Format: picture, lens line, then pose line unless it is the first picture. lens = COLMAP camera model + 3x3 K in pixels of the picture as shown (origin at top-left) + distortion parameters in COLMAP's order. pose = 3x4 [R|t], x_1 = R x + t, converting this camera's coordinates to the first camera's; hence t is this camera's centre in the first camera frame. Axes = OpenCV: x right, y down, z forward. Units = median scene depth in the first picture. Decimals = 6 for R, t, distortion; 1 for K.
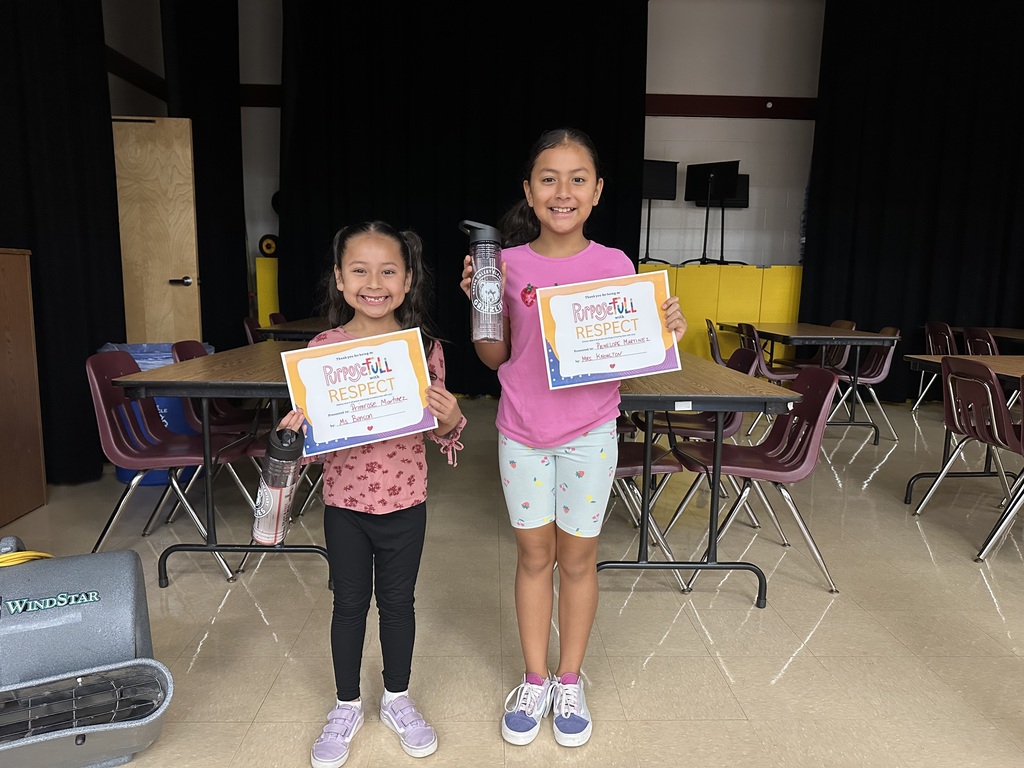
lens RADIAL K [[737.3, 0, 538.6], [0, 737.3, 368.0], [0, 0, 1]] dist [0.034661, -0.047491]
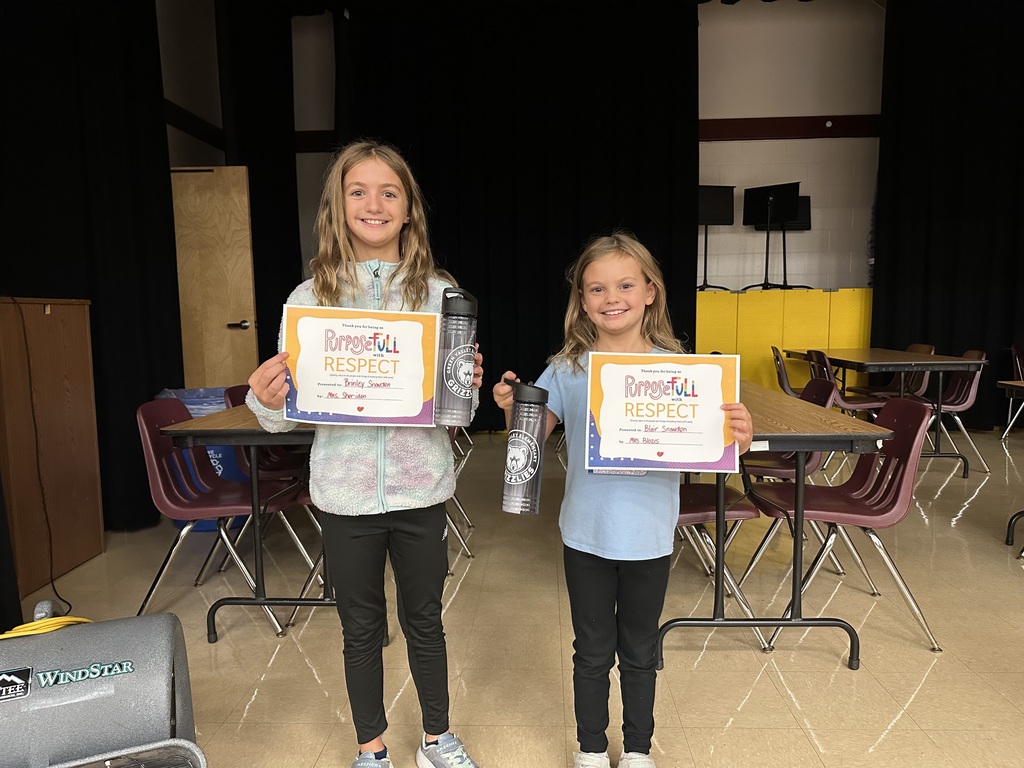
lens RADIAL K [[696.9, 0, 513.4], [0, 696.9, 339.6], [0, 0, 1]] dist [-0.005056, -0.001308]
pose [[0.993615, -0.025600, -0.109878, -0.006206], [0.017403, 0.997038, -0.074922, -0.018726], [0.111470, 0.072532, 0.991117, 0.098675]]
